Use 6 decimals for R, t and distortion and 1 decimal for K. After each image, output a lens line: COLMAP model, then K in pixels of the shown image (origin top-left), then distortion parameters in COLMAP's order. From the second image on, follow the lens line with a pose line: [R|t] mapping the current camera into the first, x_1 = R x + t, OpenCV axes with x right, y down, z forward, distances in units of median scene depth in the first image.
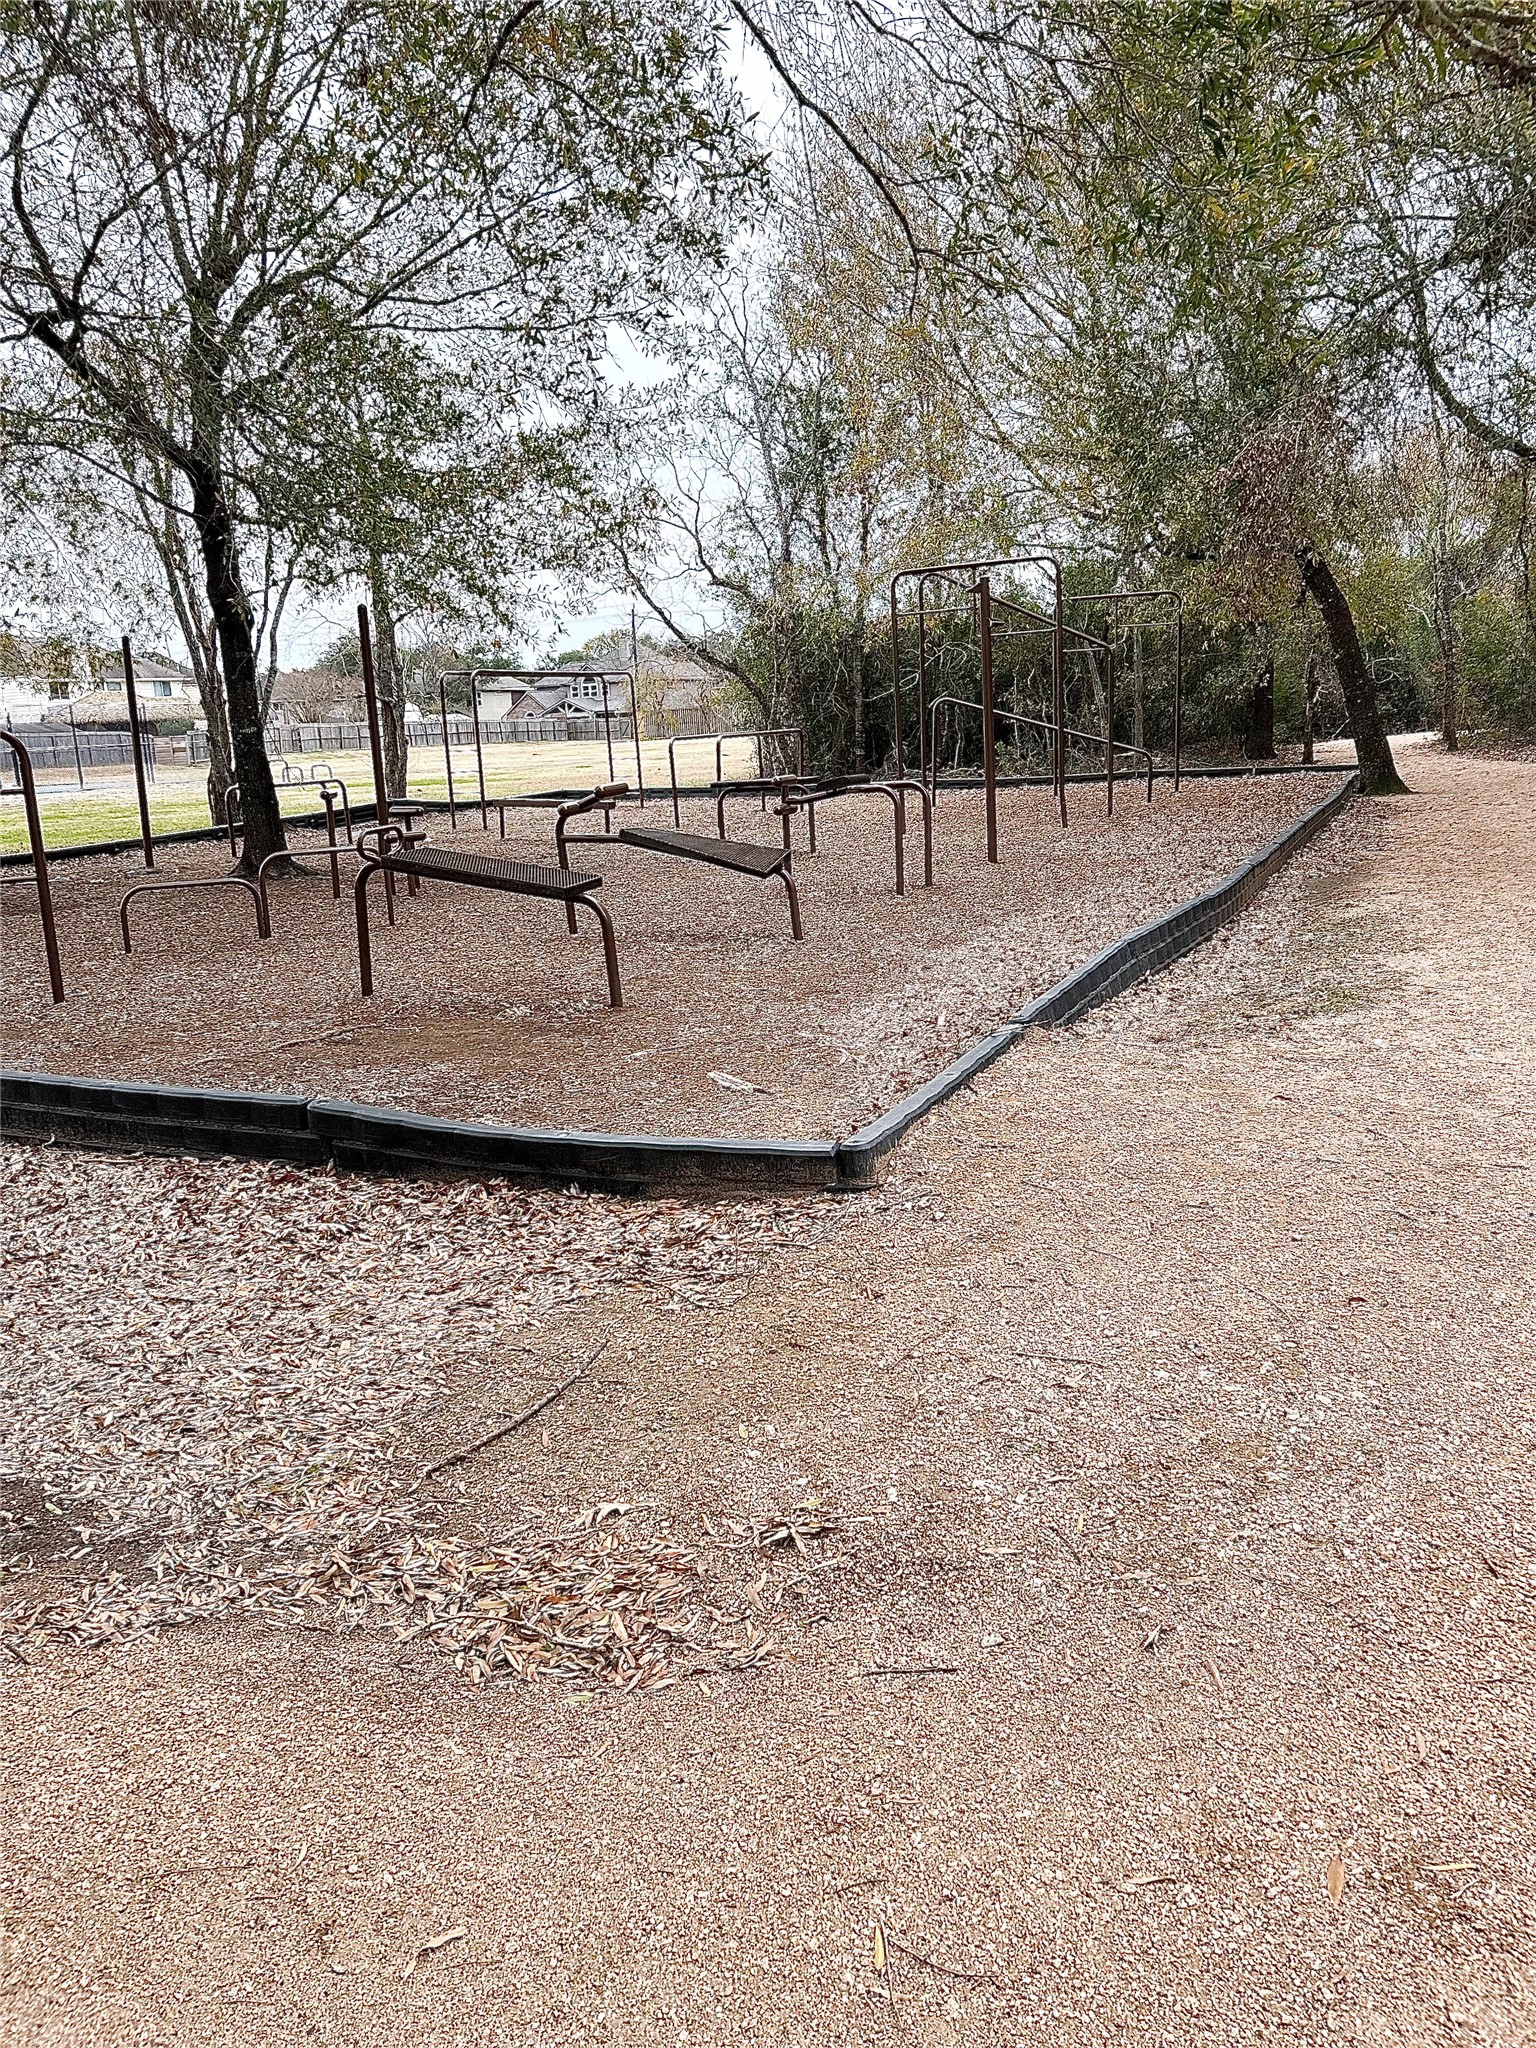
lens RADIAL K [[1528.9, 0, 780.2], [0, 1528.9, 1015.3], [0, 0, 1]] dist [0.051489, -0.059262]
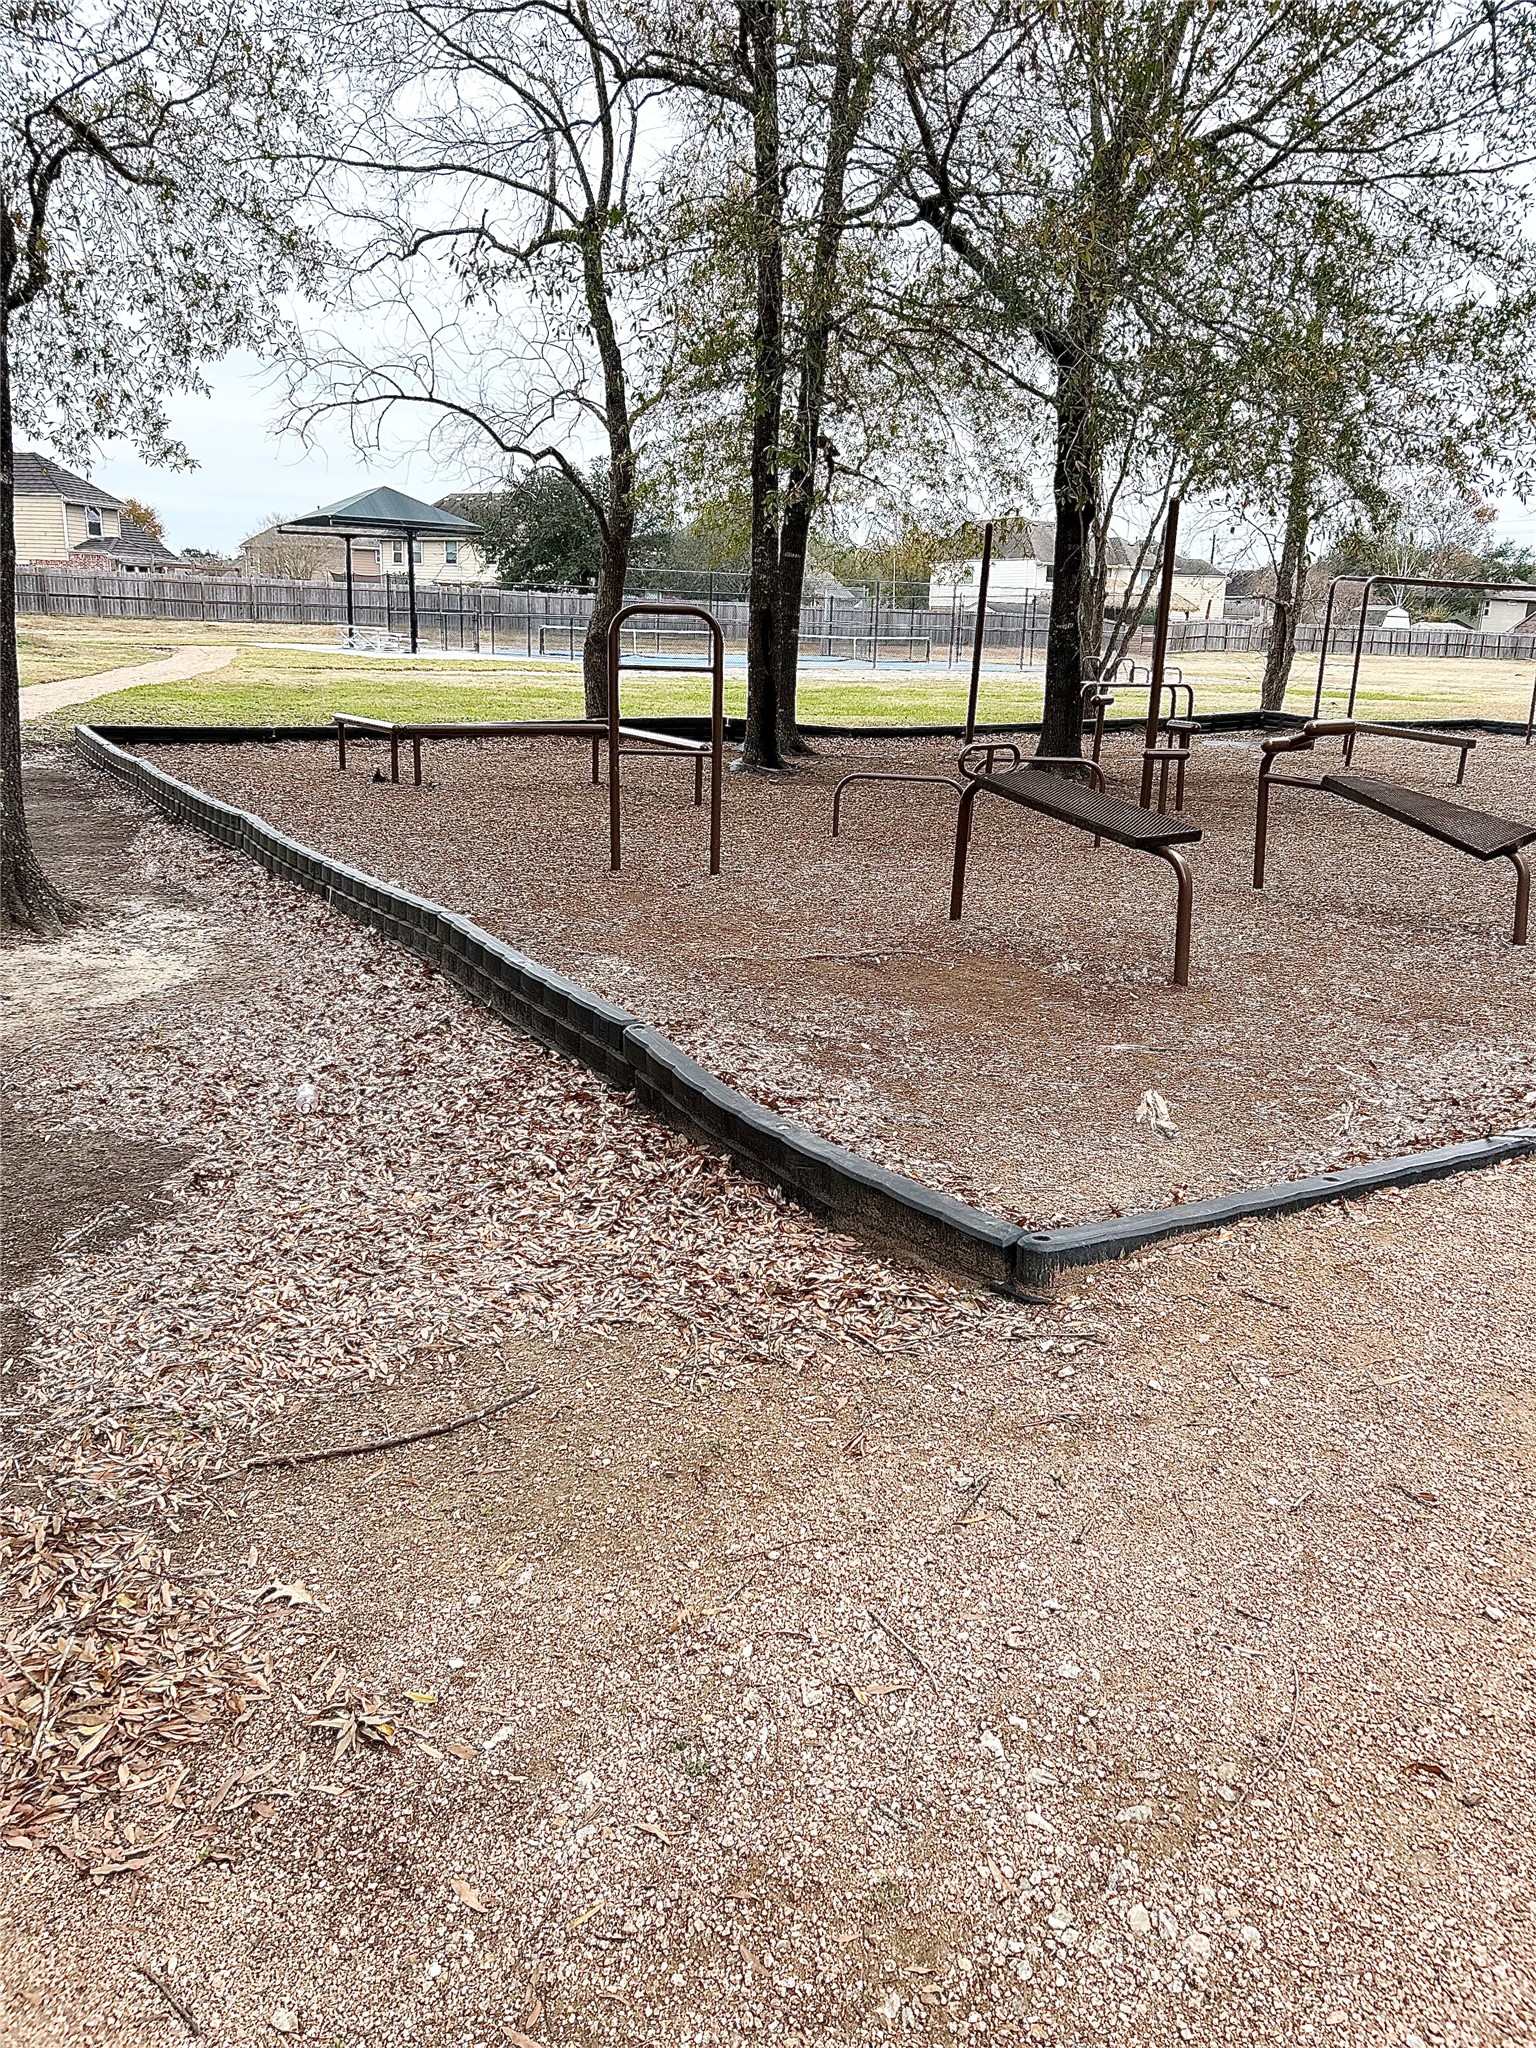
lens RADIAL K [[1528.9, 0, 767.6], [0, 1528.9, 1023.6], [0, 0, 1]] dist [0.051489, -0.059262]
pose [[0.810738, 0.216198, -0.544025, 0.177291], [-0.178413, 0.976348, 0.122125, -0.047703], [0.557560, -0.001950, 0.830134, 0.161236]]
